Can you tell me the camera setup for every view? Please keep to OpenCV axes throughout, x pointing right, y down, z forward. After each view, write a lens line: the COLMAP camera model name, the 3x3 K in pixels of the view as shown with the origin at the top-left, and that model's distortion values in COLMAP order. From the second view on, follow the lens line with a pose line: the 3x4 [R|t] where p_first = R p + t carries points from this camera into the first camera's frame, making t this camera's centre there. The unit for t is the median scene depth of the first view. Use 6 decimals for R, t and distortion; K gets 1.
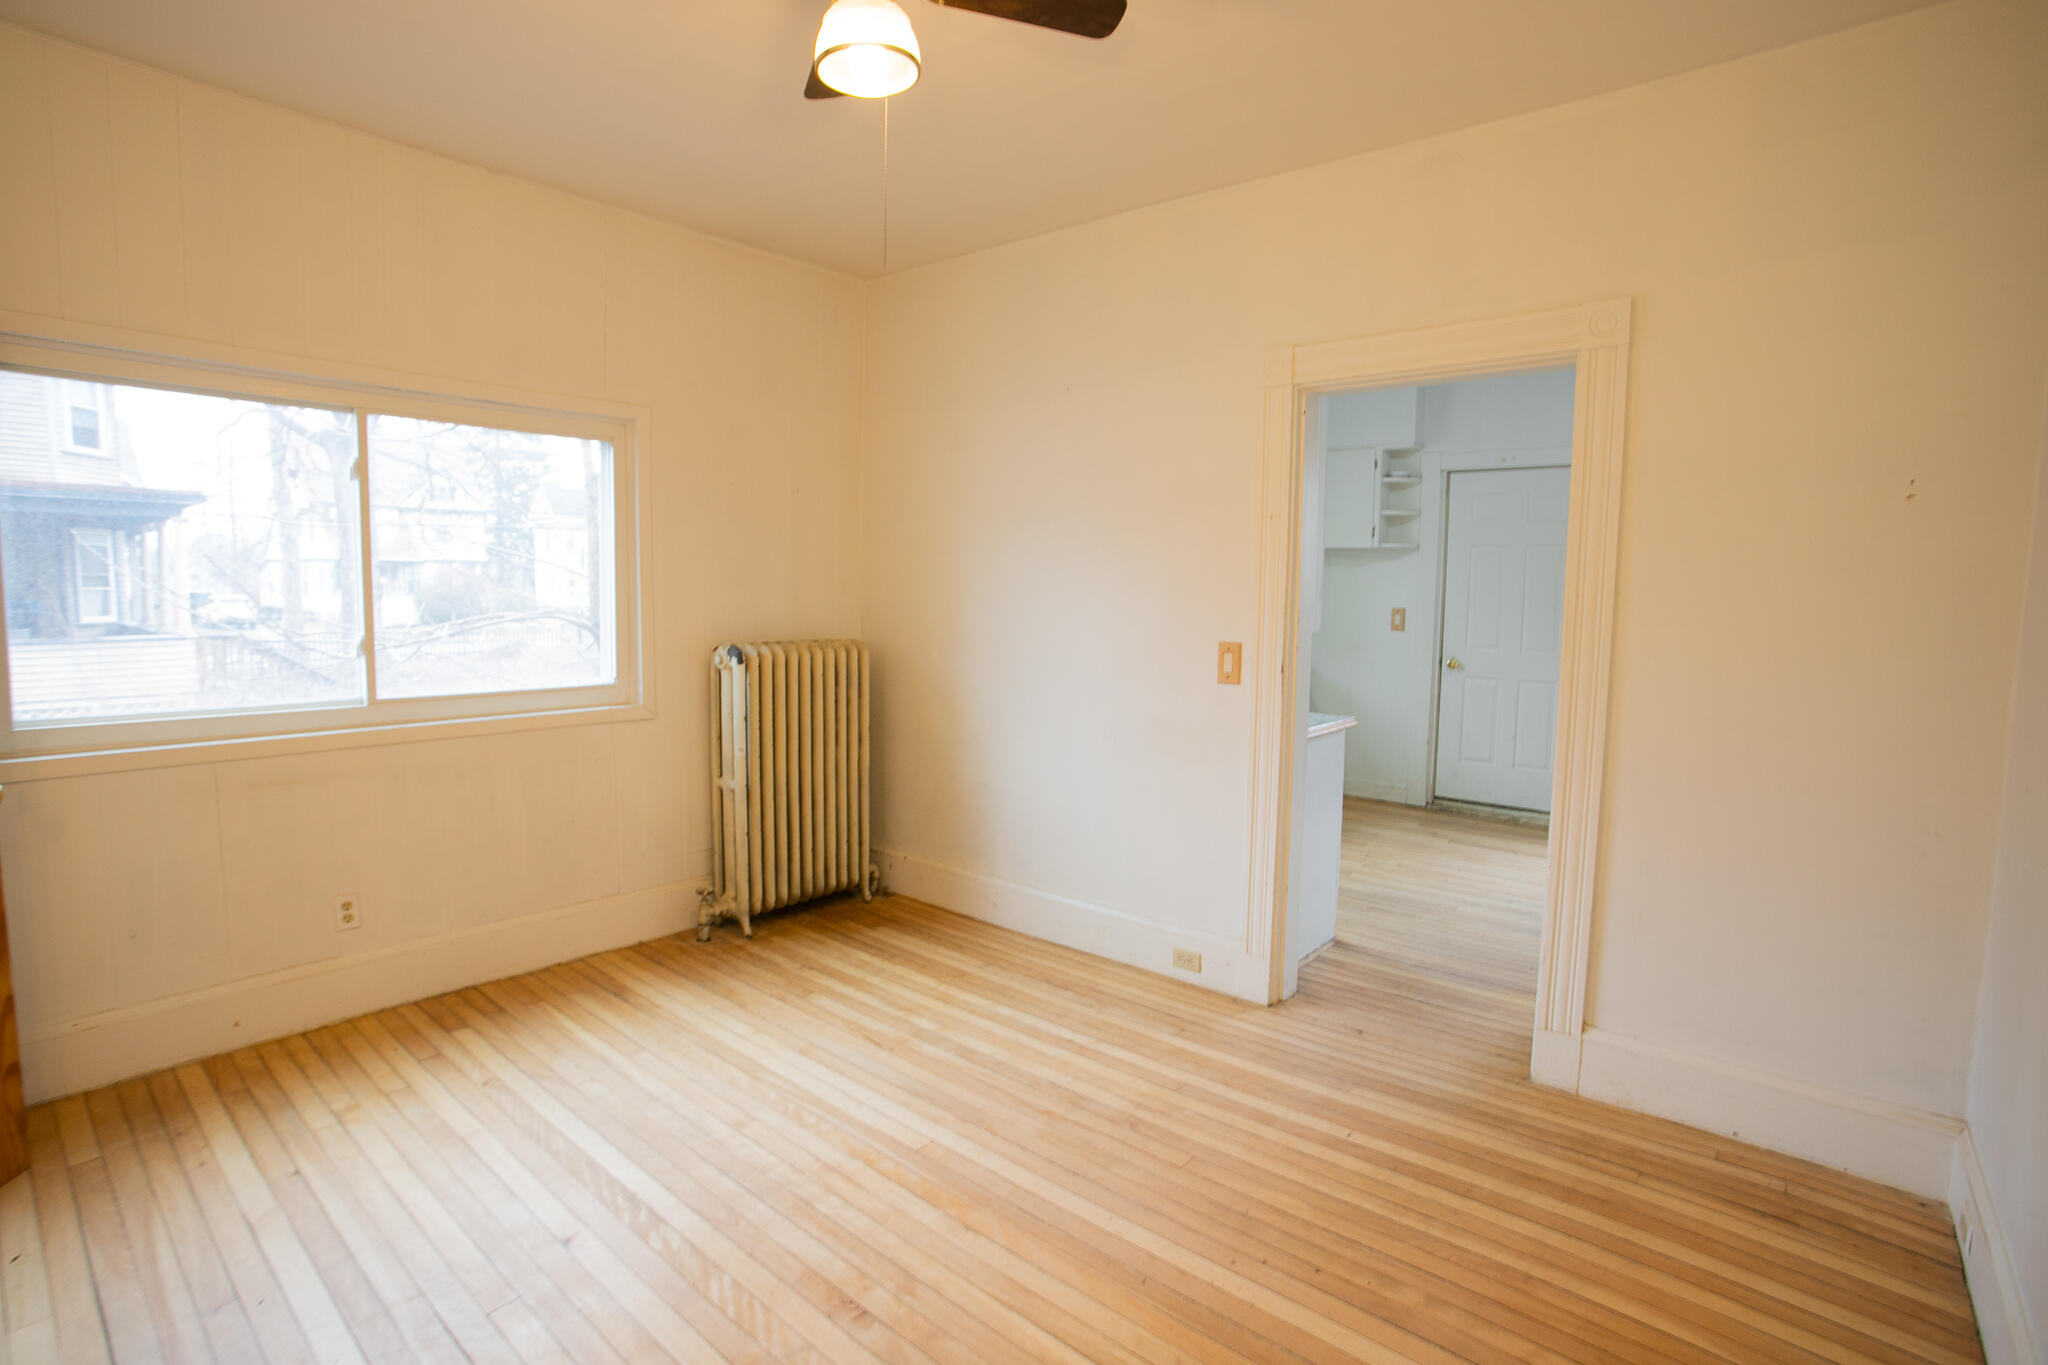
lens RADIAL K [[998.7, 0, 1015.8], [0, 998.7, 671.8], [0, 0, 1]] dist [-0.069366, 0.028717]
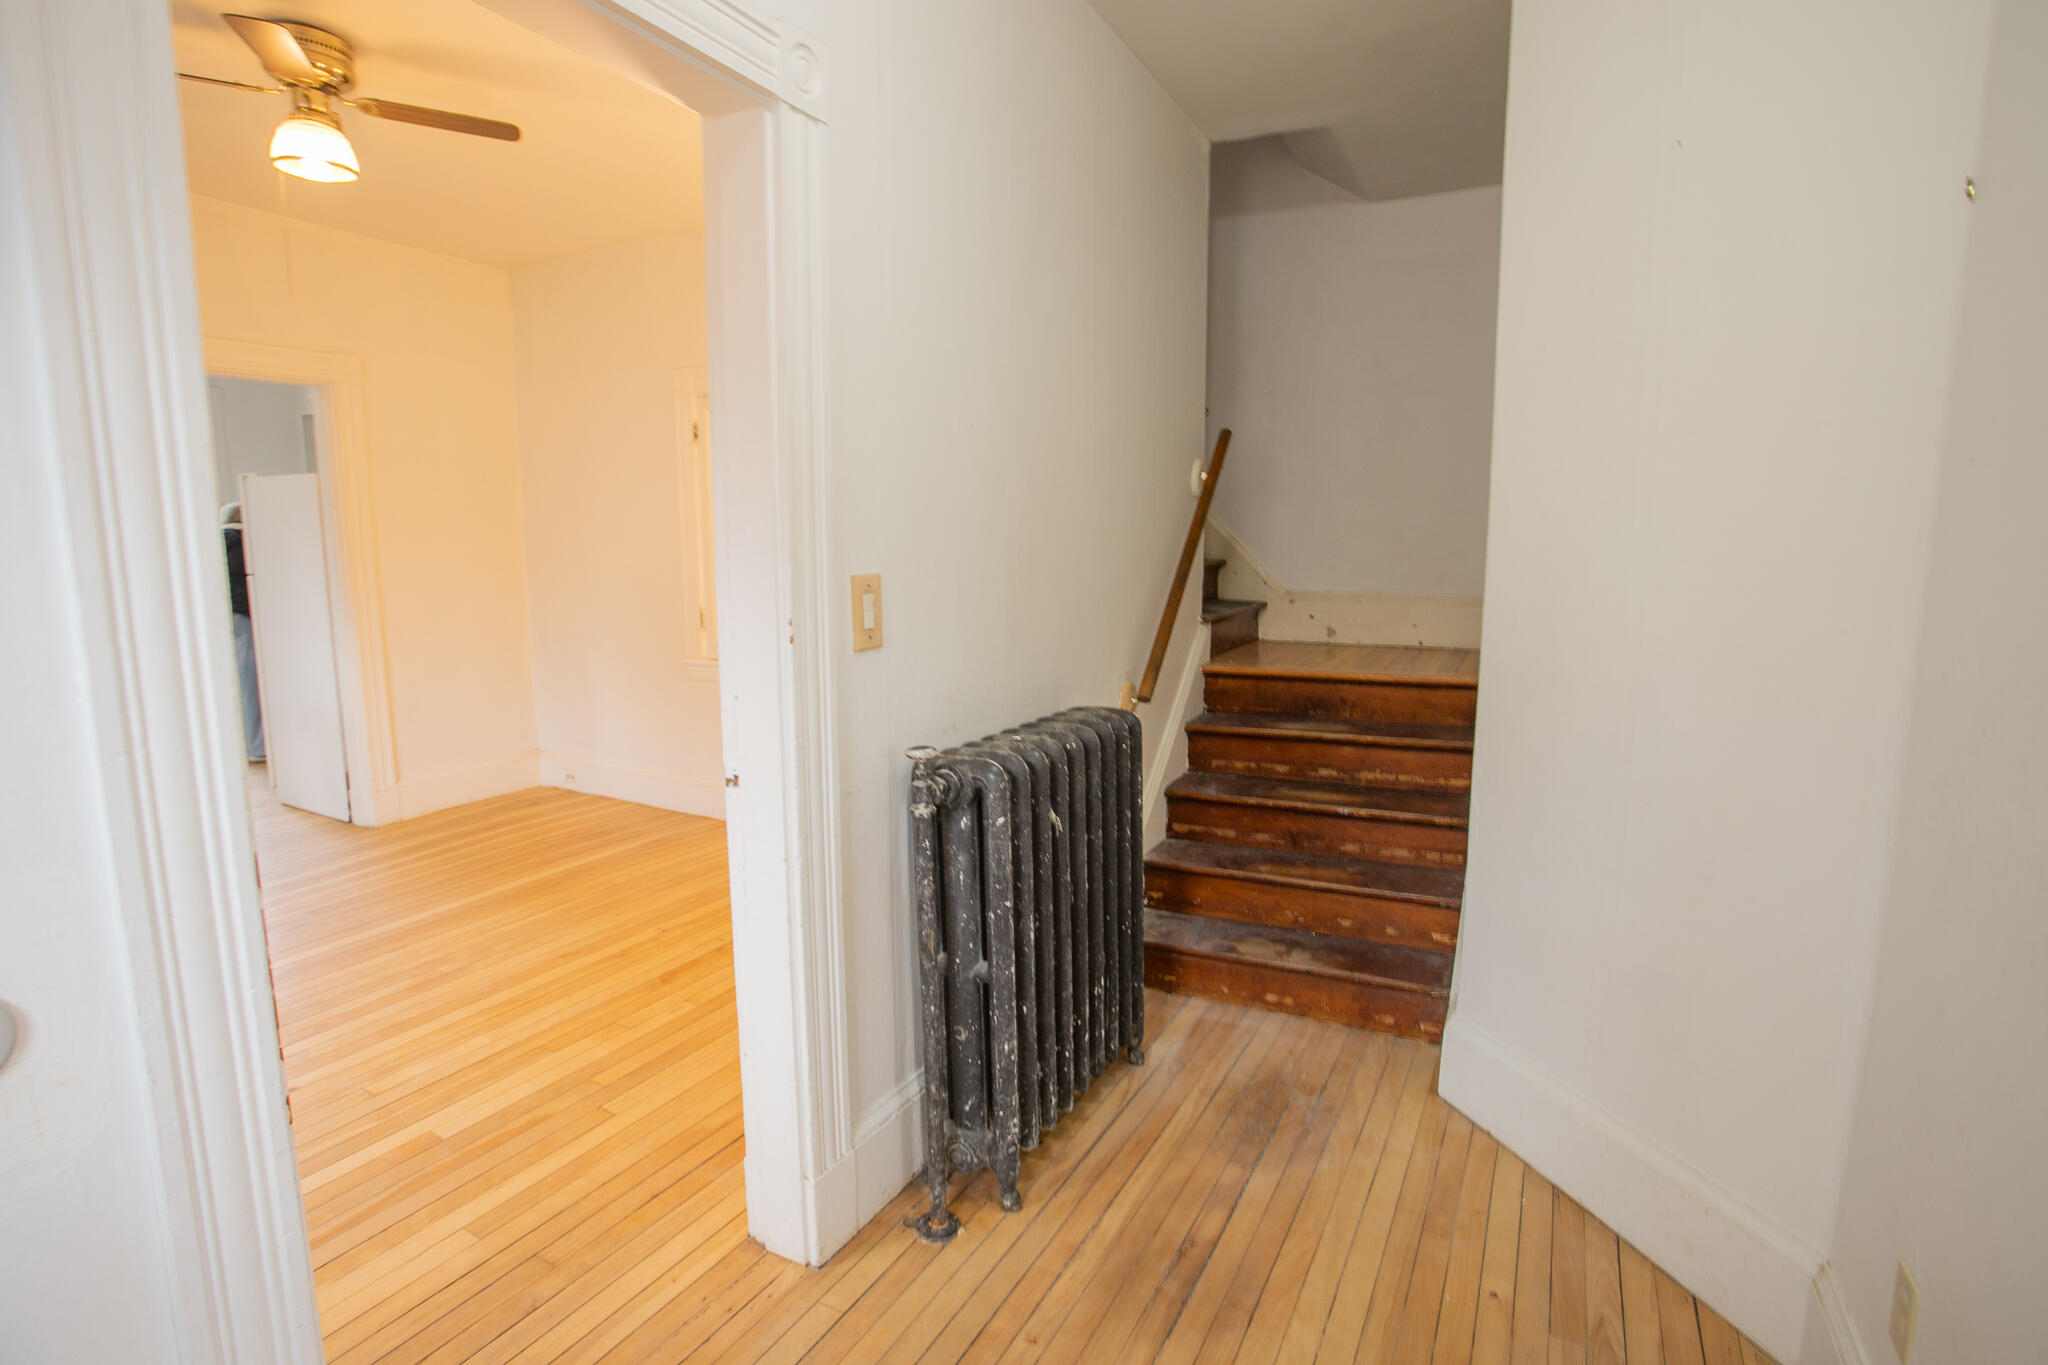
lens RADIAL K [[998.7, 0, 1004.9], [0, 998.7, 680.9], [0, 0, 1]] dist [-0.069366, 0.028717]
pose [[-0.203620, -0.152011, 0.967177, -1.029632], [0.084748, 0.981428, 0.172093, -0.011717], [-0.975375, 0.117008, -0.186956, 0.198792]]
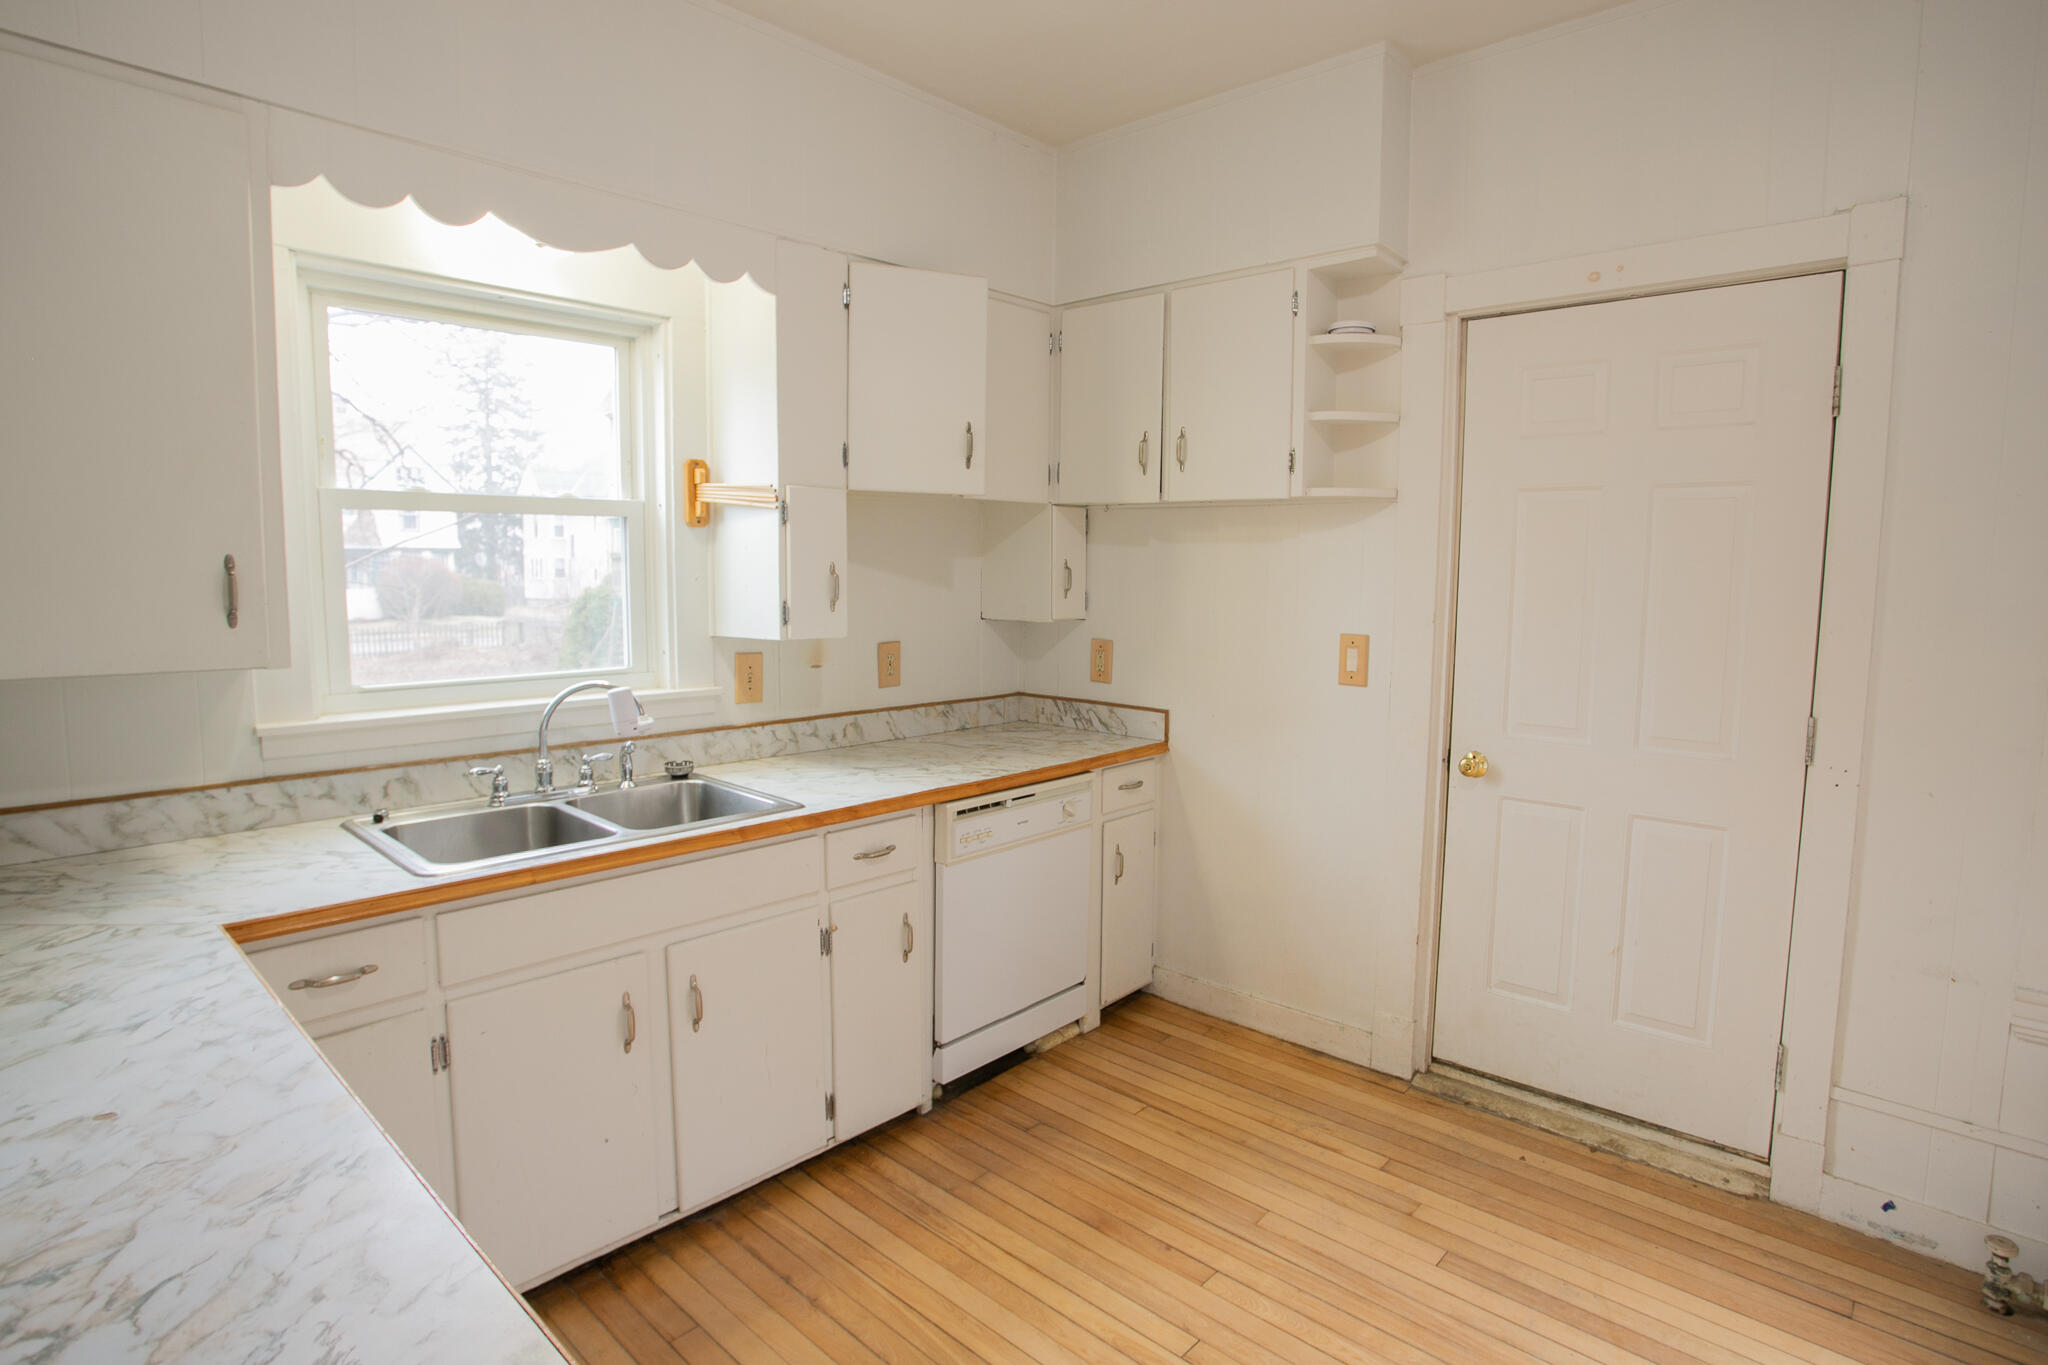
lens RADIAL K [[1050.8, 0, 1047.4], [0, 1050.8, 674.8], [0, 0, 1]] dist [-0.057362, 0.017684]
pose [[0.999678, 0.002705, -0.025217, 0.492636], [-0.002511, 0.999967, 0.007707, -0.093549], [0.025237, -0.007642, 0.999652, 0.993978]]
